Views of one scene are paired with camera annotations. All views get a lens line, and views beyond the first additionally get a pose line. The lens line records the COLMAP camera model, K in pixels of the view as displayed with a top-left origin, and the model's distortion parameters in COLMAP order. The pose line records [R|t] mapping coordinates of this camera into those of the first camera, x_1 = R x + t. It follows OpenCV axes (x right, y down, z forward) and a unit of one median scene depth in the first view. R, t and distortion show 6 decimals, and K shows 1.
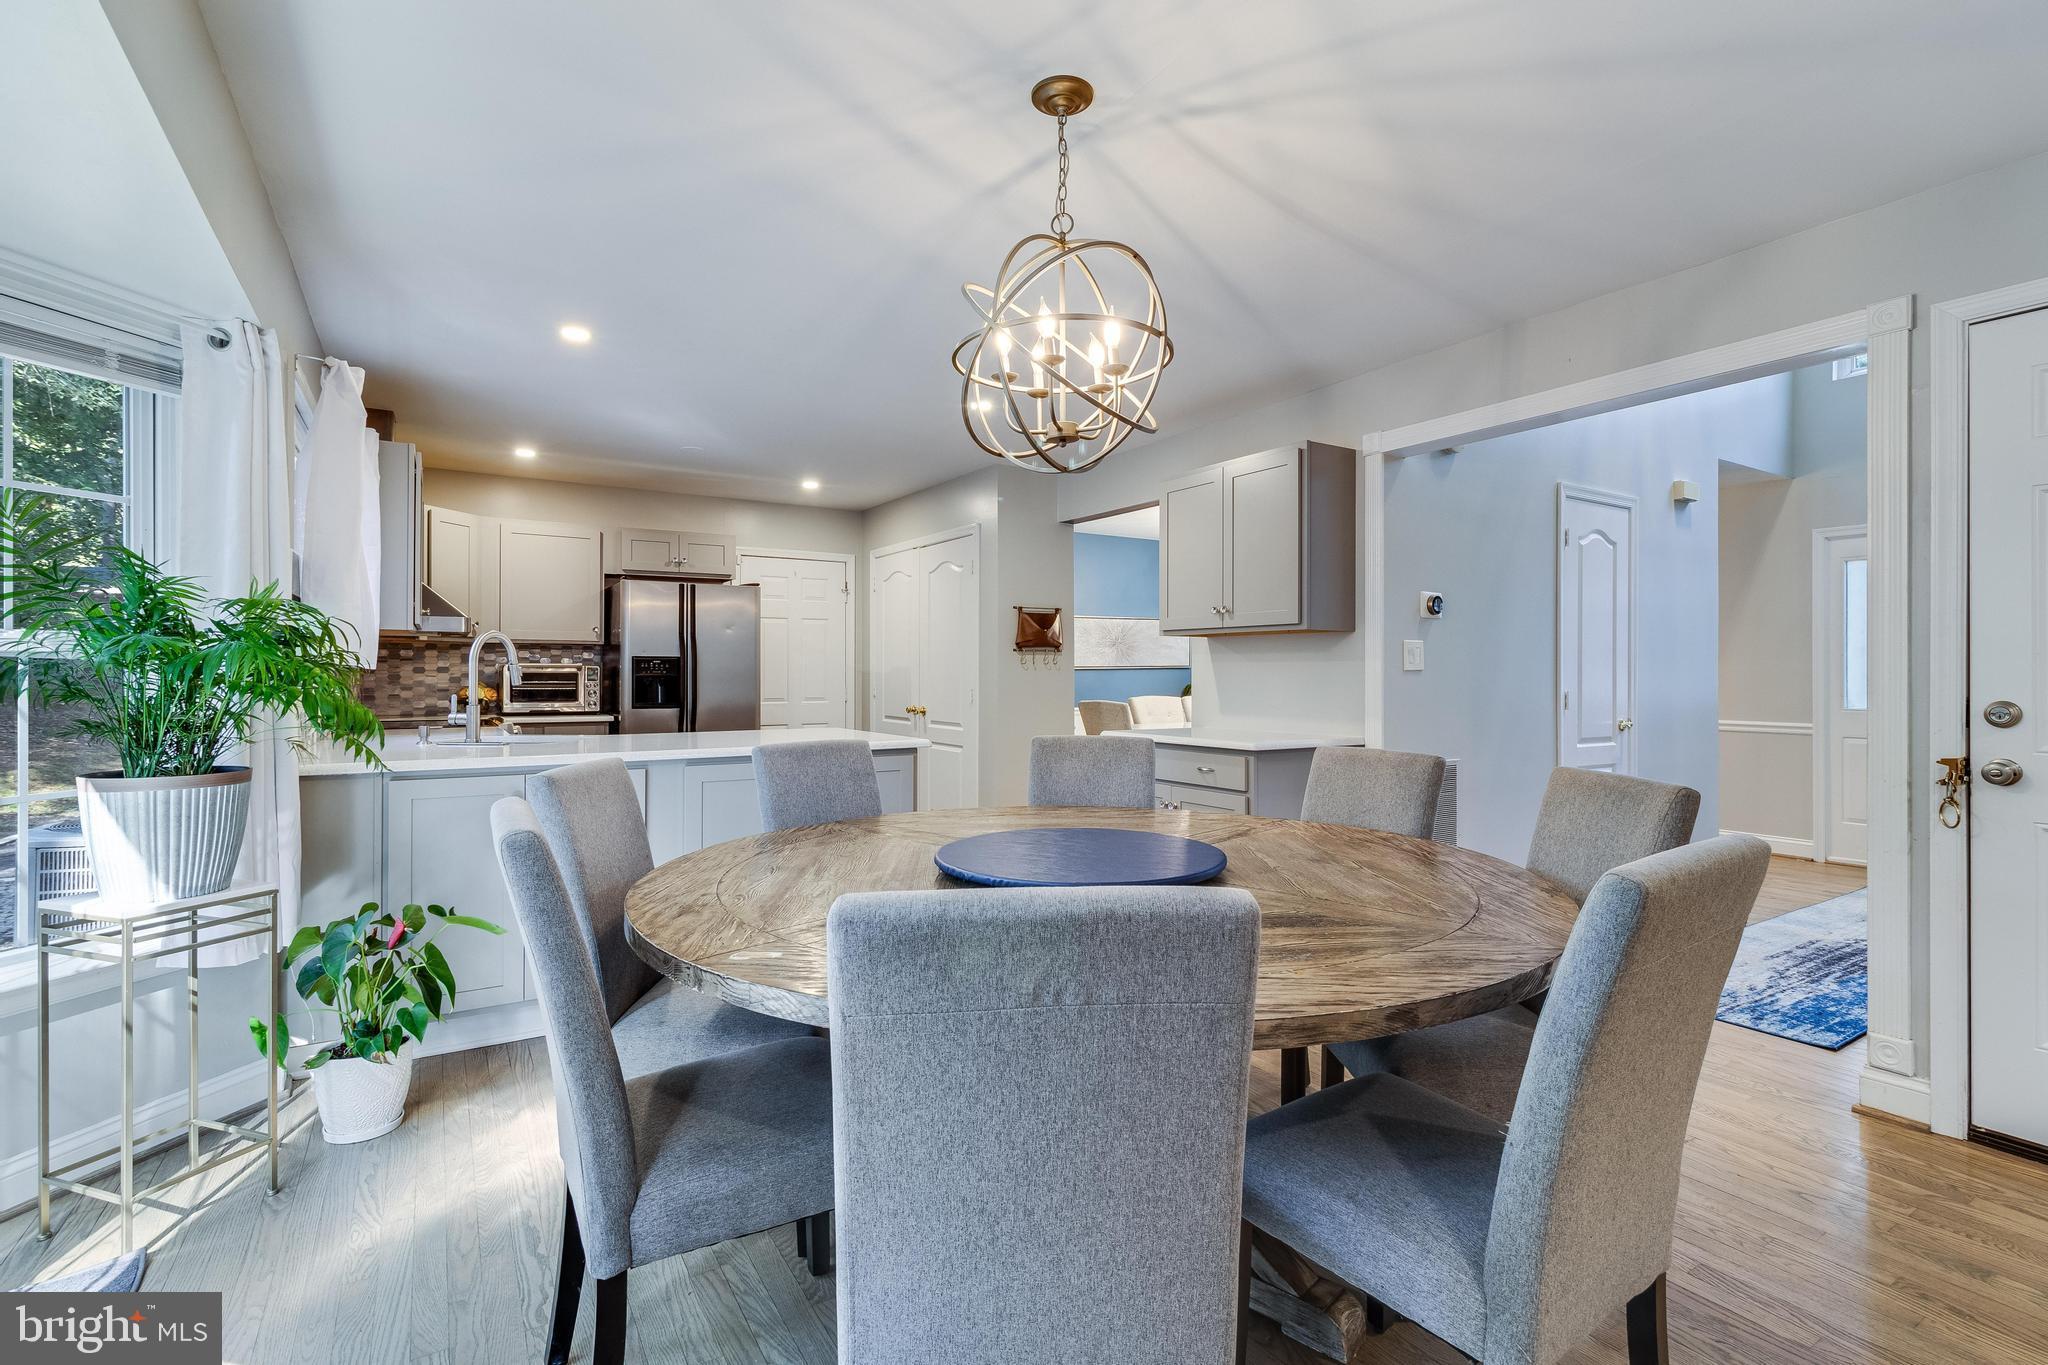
lens RADIAL K [[949.2, 0, 1032.5], [0, 949.2, 672.7], [0, 0, 1]] dist [0.000536, -0.000075]
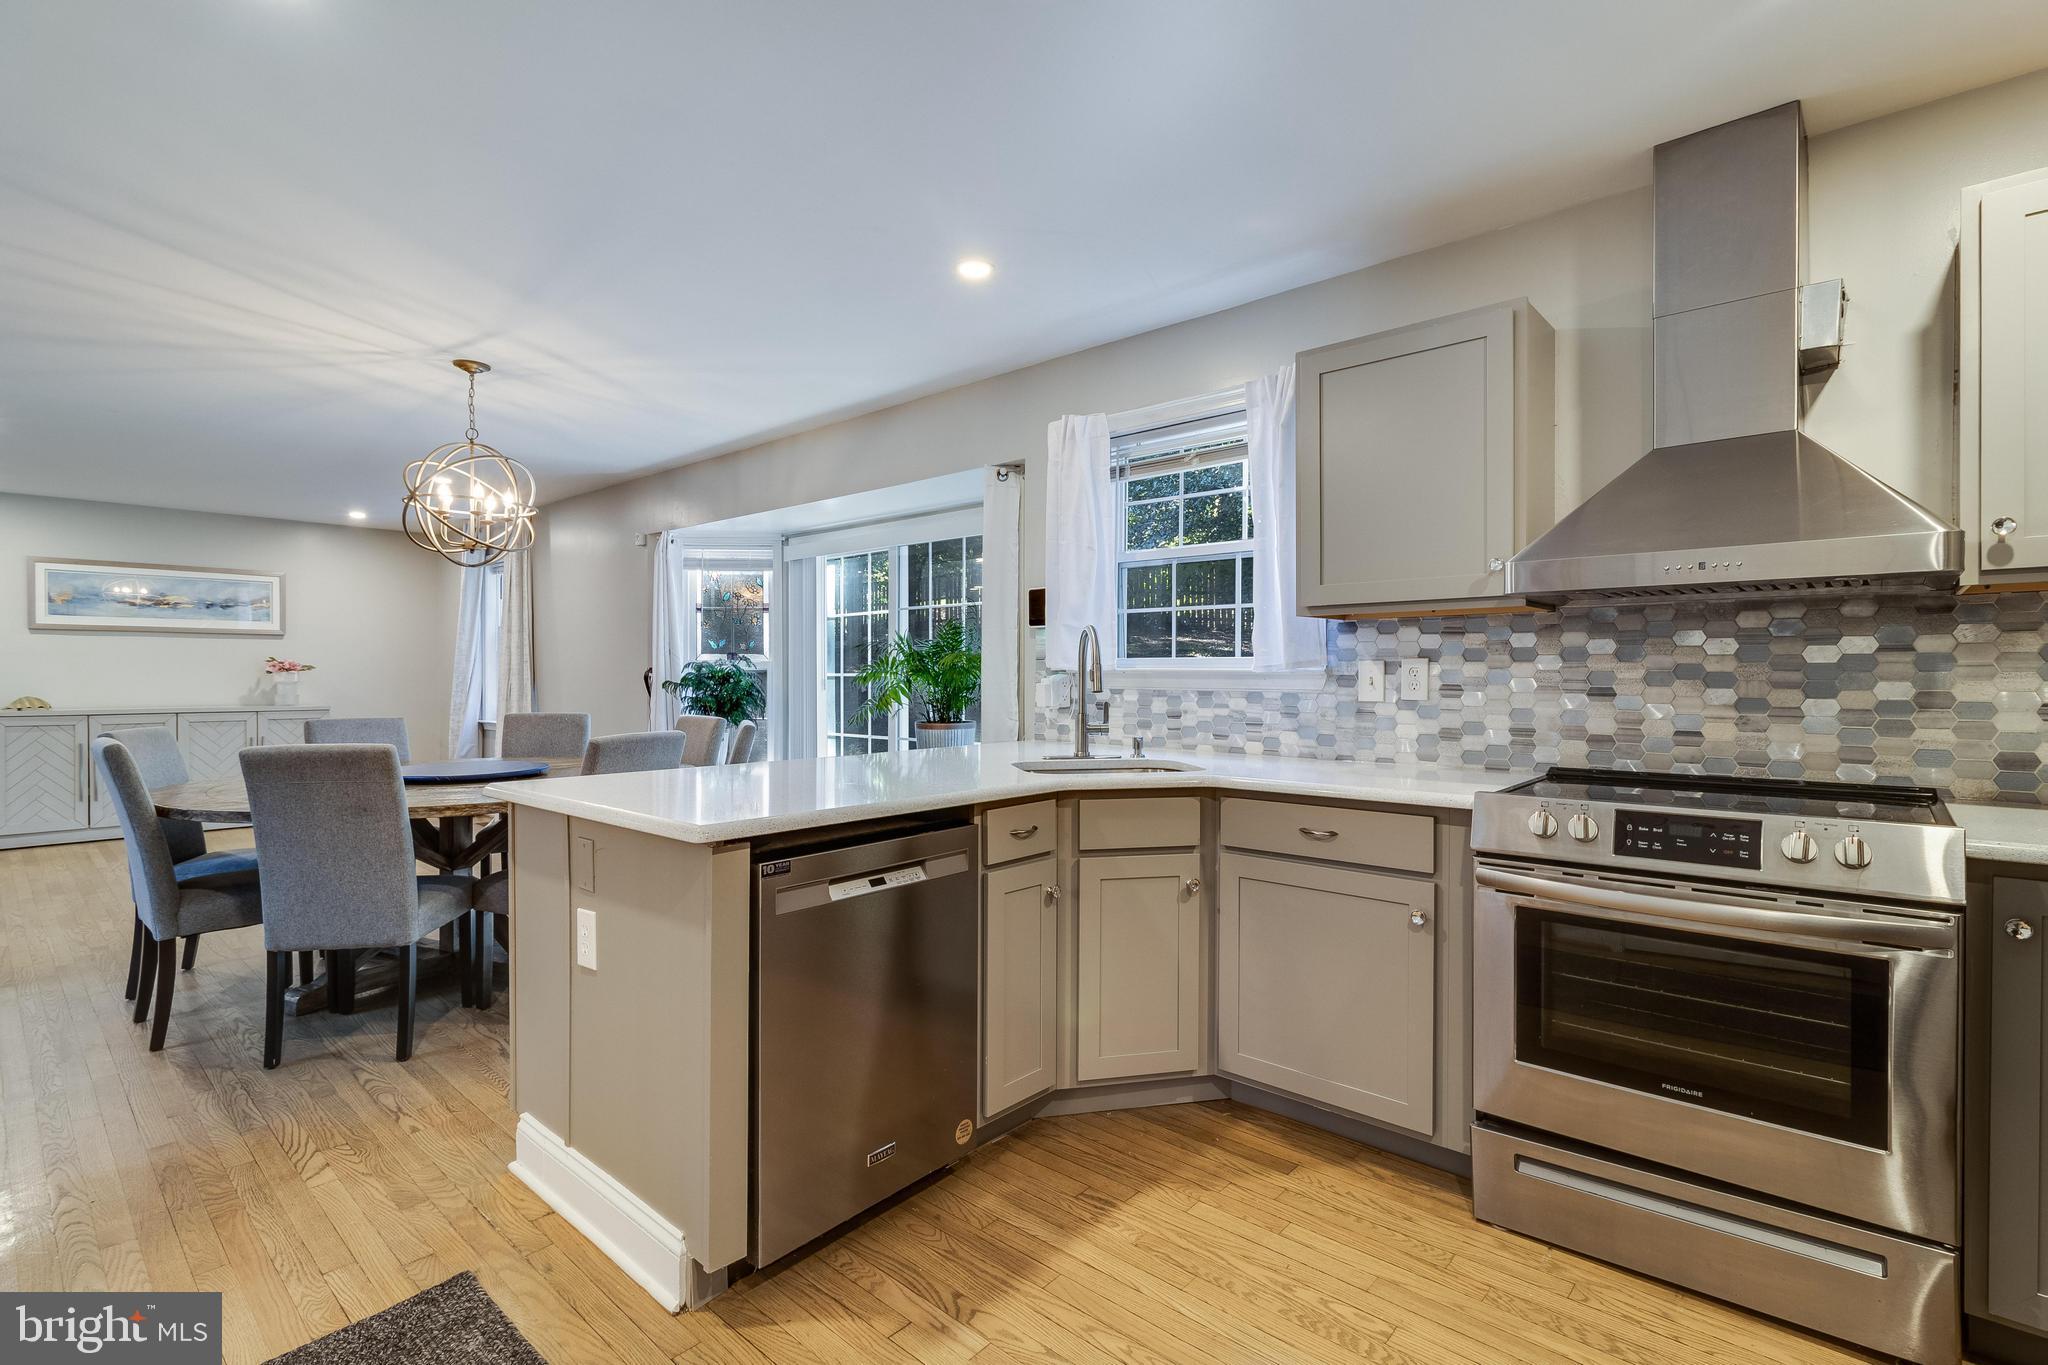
lens RADIAL K [[949.2, 0, 1024.3], [0, 949.2, 681.7], [0, 0, 1]] dist [0.000536, -0.000075]
pose [[-0.960699, 0.001116, -0.277591, -0.175385], [-0.001592, 0.999953, 0.009531, -0.000985], [0.277589, 0.009599, -0.960652, 1.098995]]
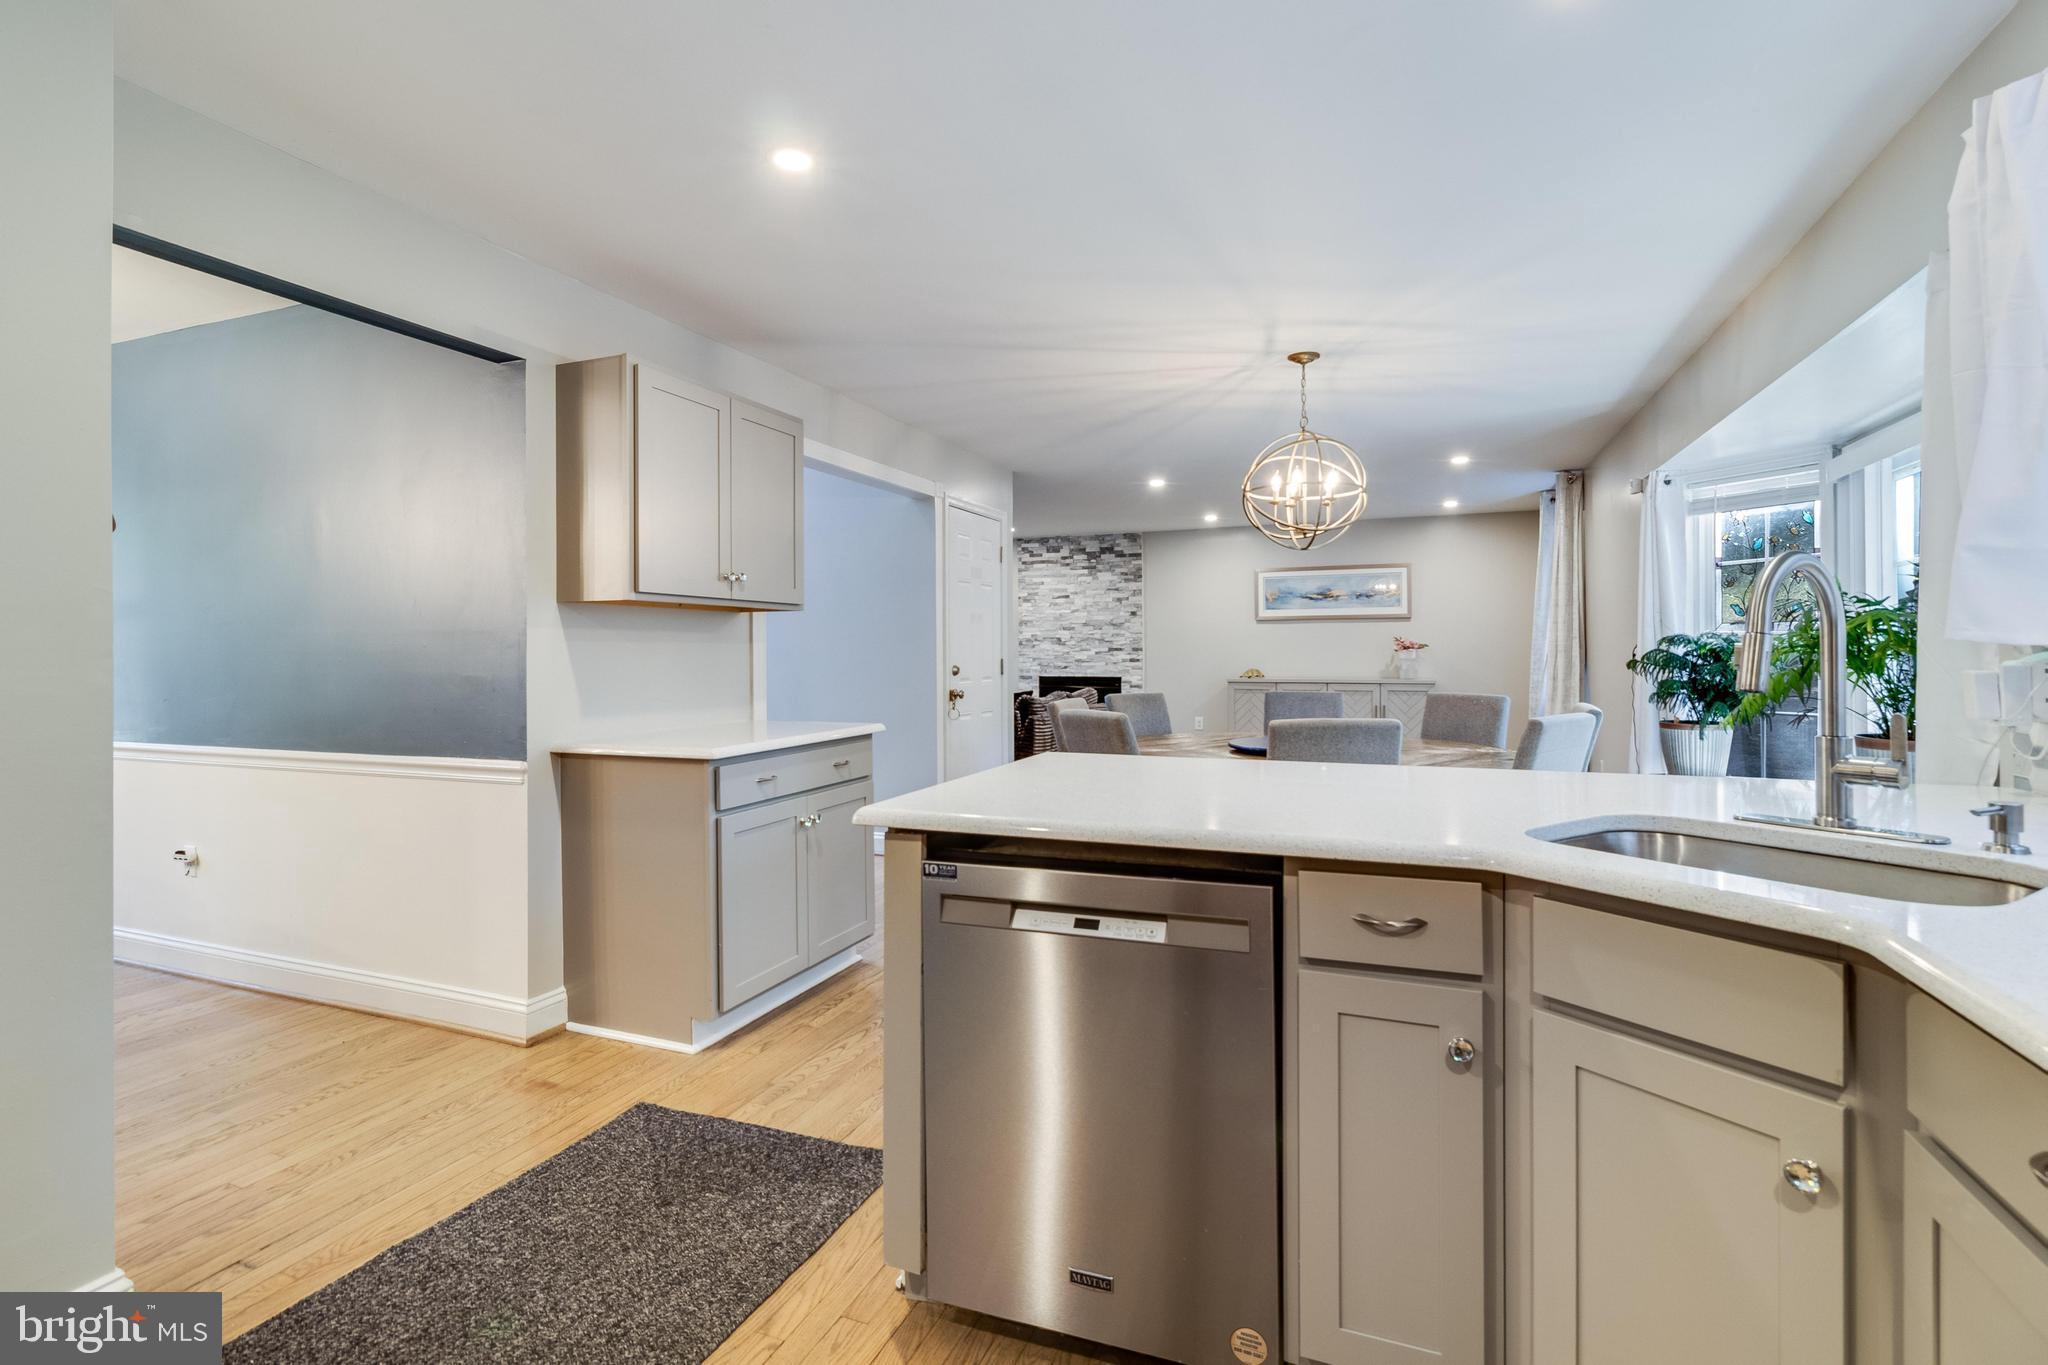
lens RADIAL K [[949.2, 0, 1032.7], [0, 949.2, 650.2], [0, 0, 1]] dist [0.000536, -0.000075]
pose [[-0.584039, 0.004132, 0.811715, -0.433531], [0.005682, 0.999983, -0.001003, -0.001676], [-0.811706, 0.004026, -0.584053, 0.917757]]
